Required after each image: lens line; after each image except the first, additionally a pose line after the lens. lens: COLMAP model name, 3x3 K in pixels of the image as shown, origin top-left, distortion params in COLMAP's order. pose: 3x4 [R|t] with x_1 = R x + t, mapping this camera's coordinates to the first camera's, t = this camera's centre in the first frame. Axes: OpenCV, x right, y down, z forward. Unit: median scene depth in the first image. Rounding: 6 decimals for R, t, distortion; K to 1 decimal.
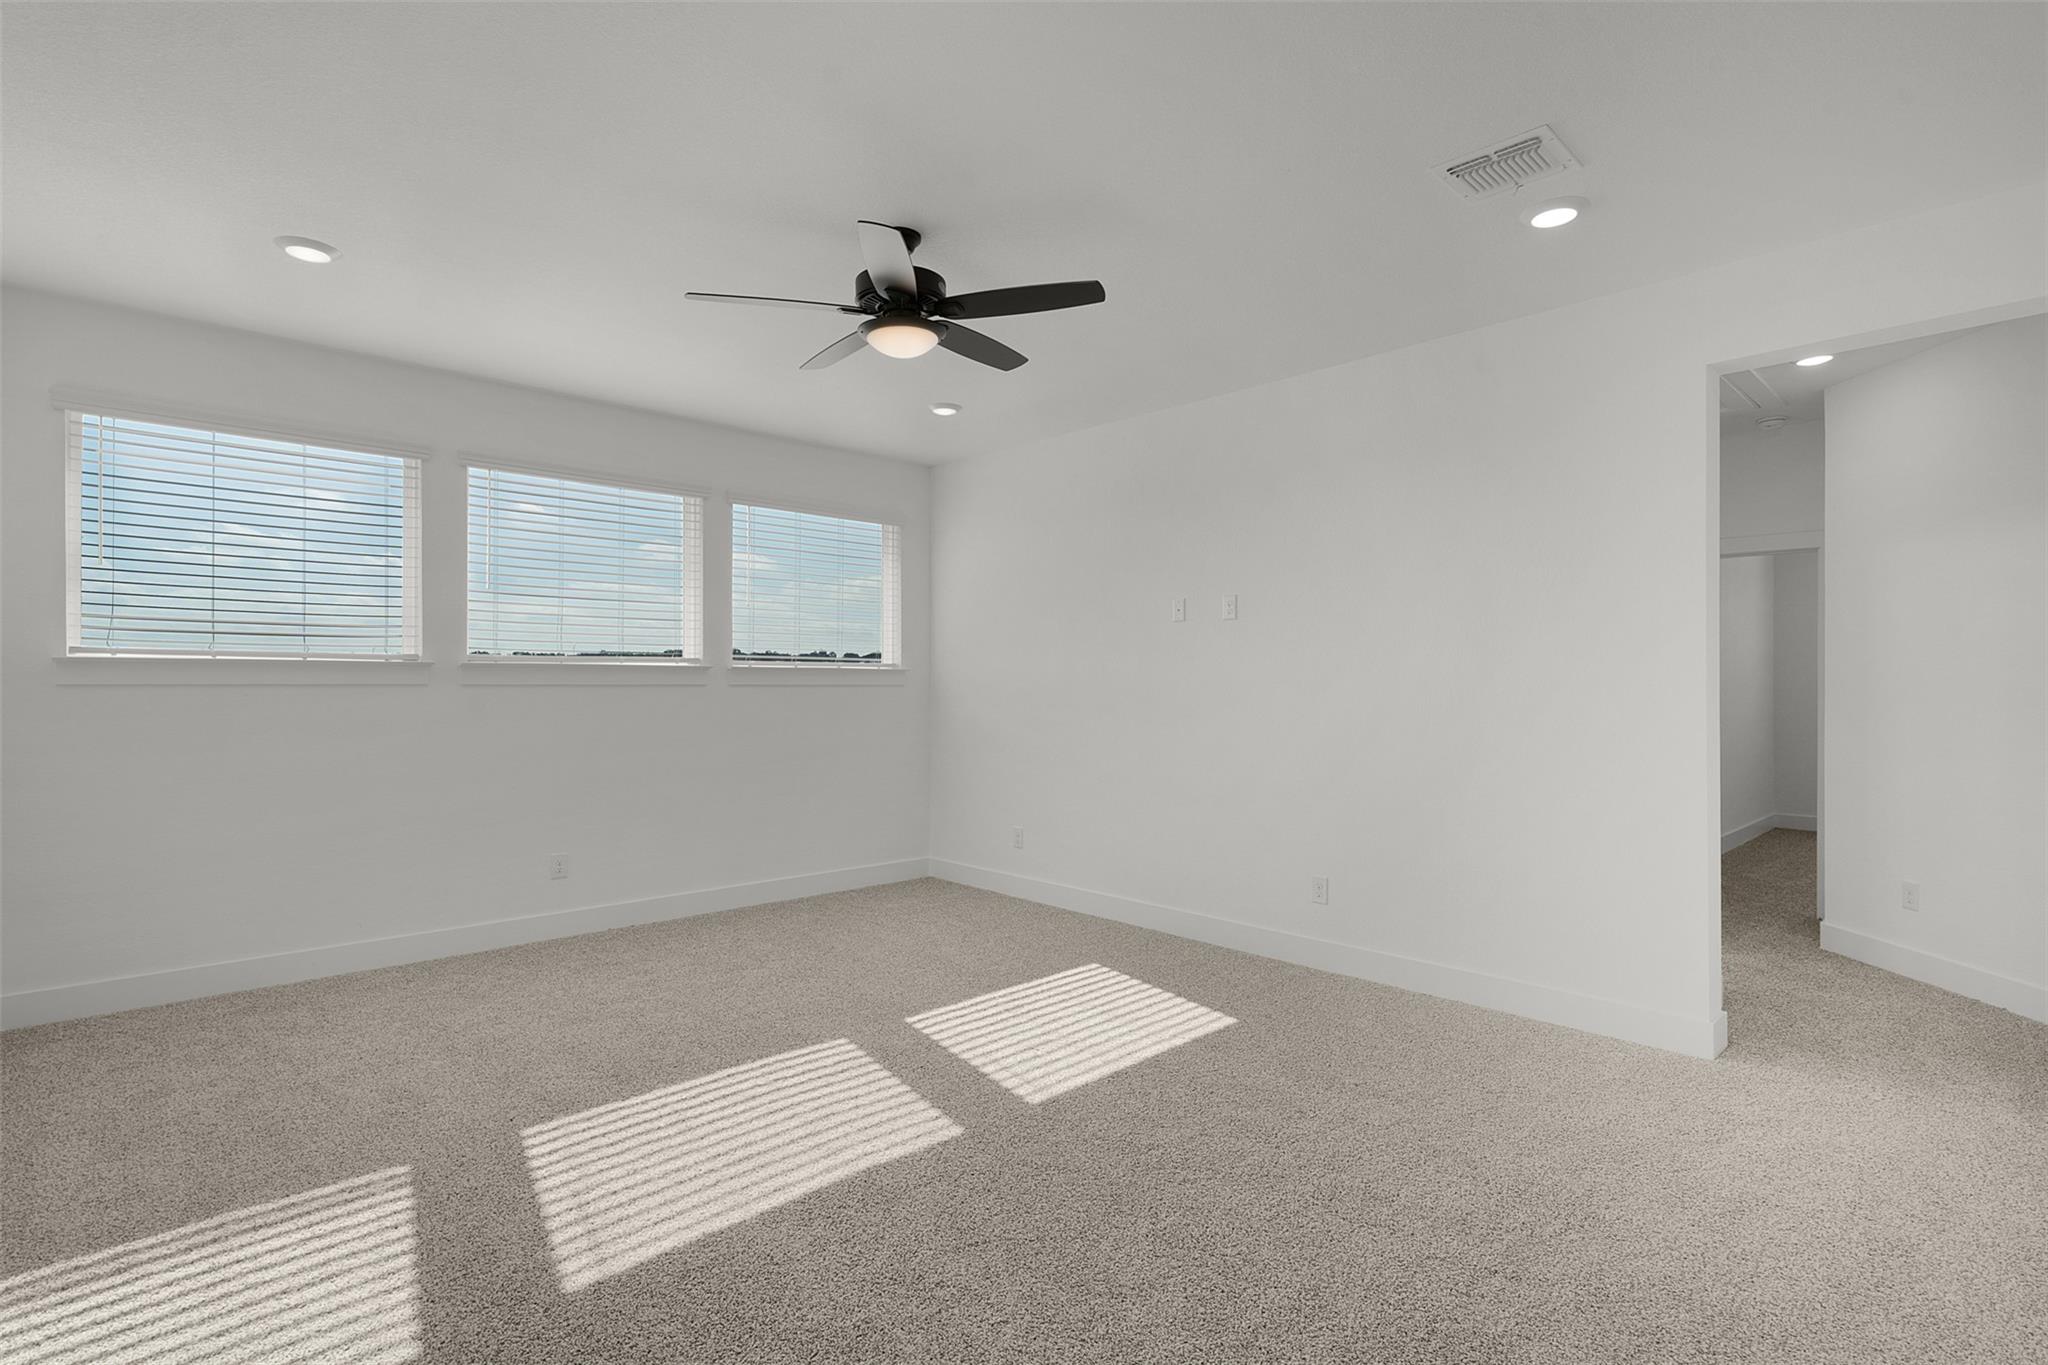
lens RADIAL K [[990.4, 0, 1027.5], [0, 990.4, 681.0], [0, 0, 1]] dist [-0.000306, 0.000298]
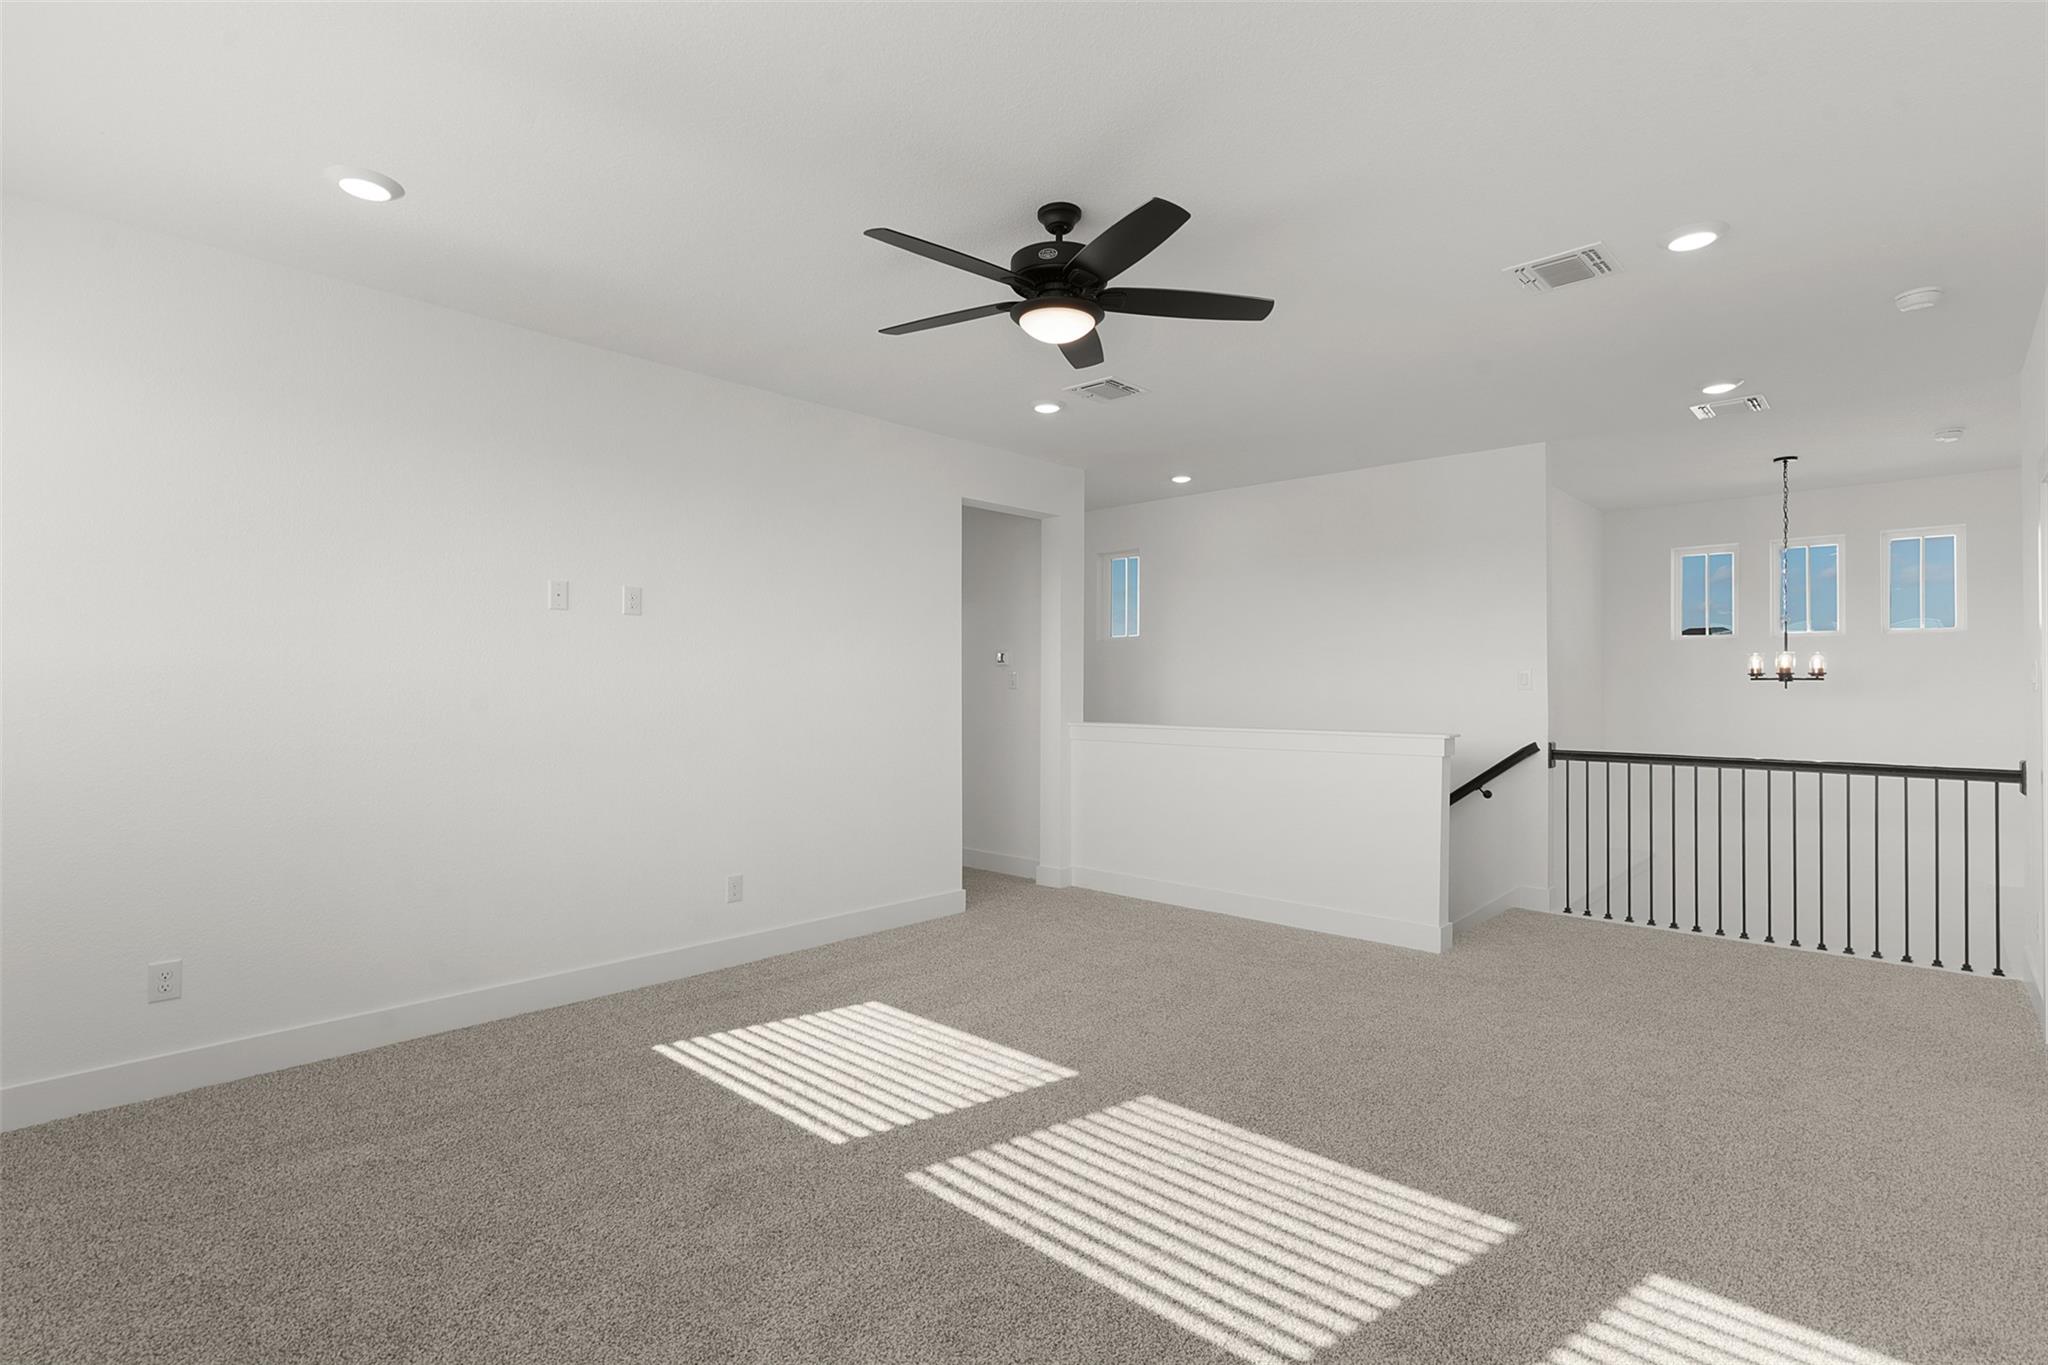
lens RADIAL K [[990.4, 0, 1027.8], [0, 990.4, 679.5], [0, 0, 1]] dist [-0.000306, 0.000298]
pose [[-0.039056, -0.001538, 0.999236, -0.919220], [0.004340, 0.999989, 0.001709, -0.003619], [-0.999228, 0.004403, -0.039049, 0.944202]]
